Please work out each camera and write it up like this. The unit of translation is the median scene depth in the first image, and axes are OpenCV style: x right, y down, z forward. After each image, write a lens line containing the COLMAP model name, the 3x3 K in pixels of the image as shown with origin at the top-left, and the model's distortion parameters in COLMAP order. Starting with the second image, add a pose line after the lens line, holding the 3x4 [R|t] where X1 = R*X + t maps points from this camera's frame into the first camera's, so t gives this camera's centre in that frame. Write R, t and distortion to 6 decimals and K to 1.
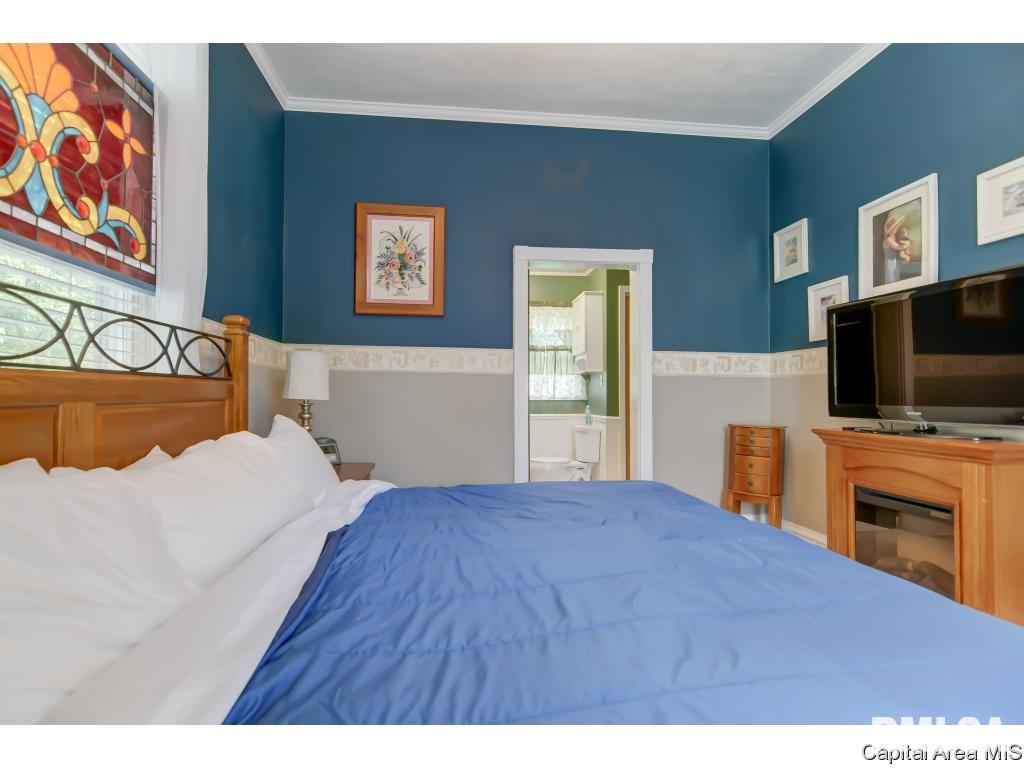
lens RADIAL K [[521.0, 0, 512.0], [0, 521.0, 384.0], [0, 0, 1]] dist [0.000164, -0.000318]
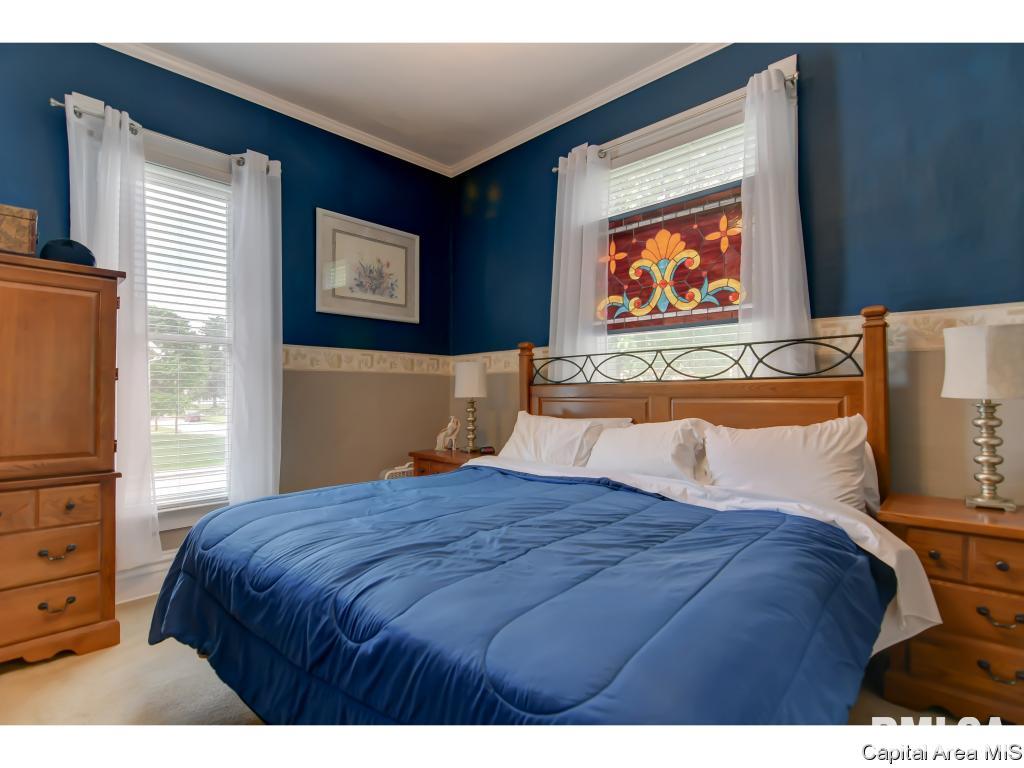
lens RADIAL K [[521.0, 0, 512.0], [0, 521.0, 384.0], [0, 0, 1]] dist [0.000164, -0.000318]
pose [[-0.765784, 0.003375, -0.643089, 0.762708], [0.033738, 0.998820, -0.034932, 0.028359], [0.642212, -0.048447, -0.764994, 1.686890]]
